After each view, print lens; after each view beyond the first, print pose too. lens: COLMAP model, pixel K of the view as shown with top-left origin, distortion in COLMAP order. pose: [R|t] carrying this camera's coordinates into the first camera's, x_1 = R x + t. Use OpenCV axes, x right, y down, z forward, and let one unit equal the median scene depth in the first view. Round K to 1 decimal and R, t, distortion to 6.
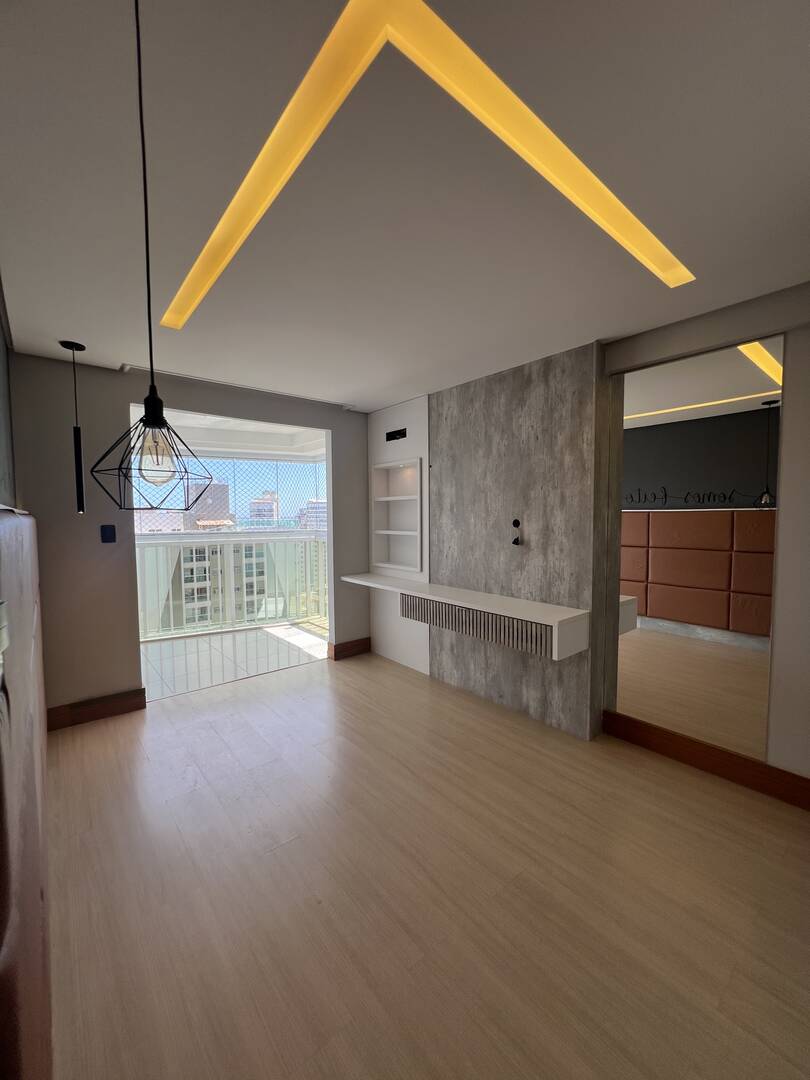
lens RADIAL K [[434.5, 0, 402.5], [0, 434.5, 539.4], [0, 0, 1]] dist [-0.002908, 0.000053]
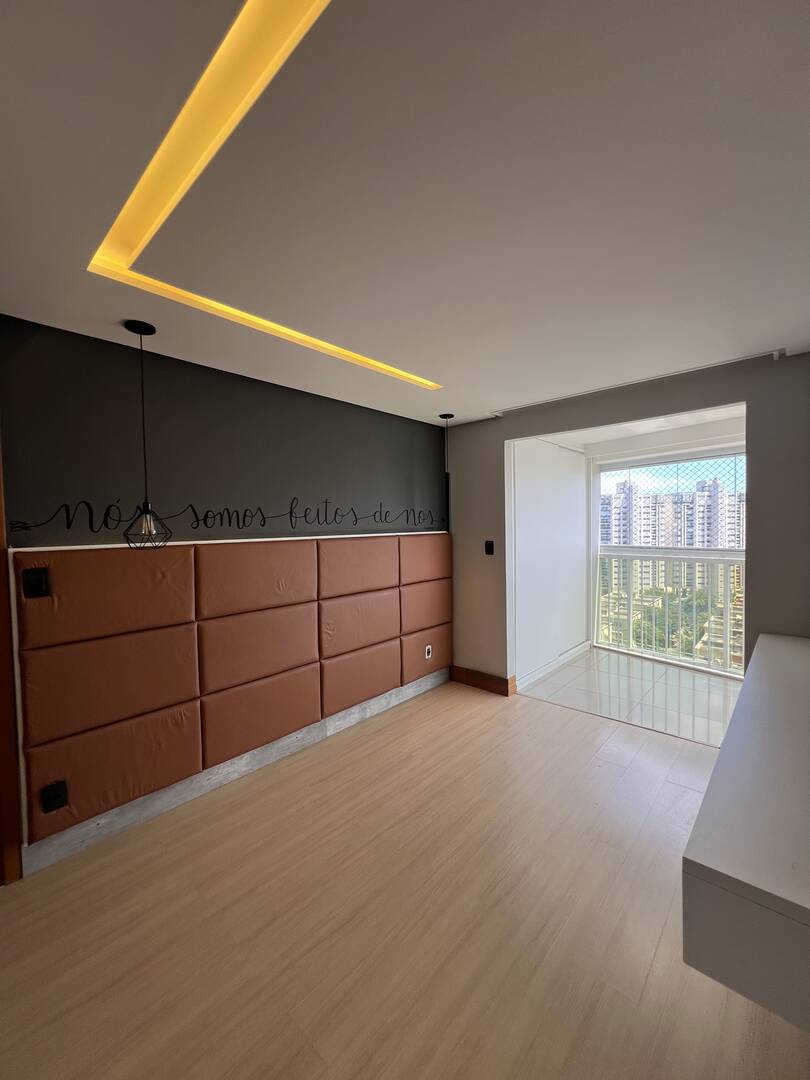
lens RADIAL K [[434.5, 0, 403.8], [0, 434.5, 541.2], [0, 0, 1]] dist [-0.002908, 0.000053]
pose [[0.134389, 0.038513, -0.990180, 0.532933], [-0.038267, 0.998701, 0.033650, -0.063404], [0.990189, 0.033369, 0.135688, 0.553460]]
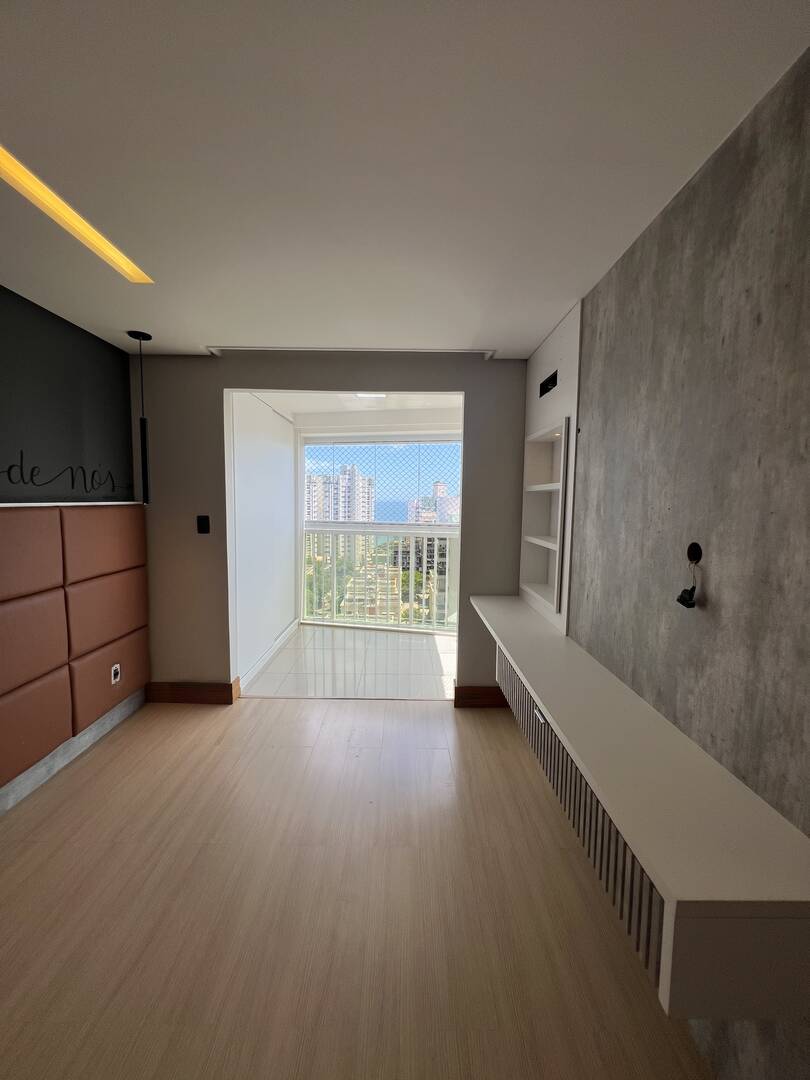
lens RADIAL K [[434.5, 0, 402.3], [0, 434.5, 539.7], [0, 0, 1]] dist [-0.002908, 0.000053]
pose [[0.766129, 0.075537, -0.638232, 0.302517], [-0.054872, 0.997131, 0.052145, -0.053411], [0.640340, -0.004929, 0.768076, 0.504111]]
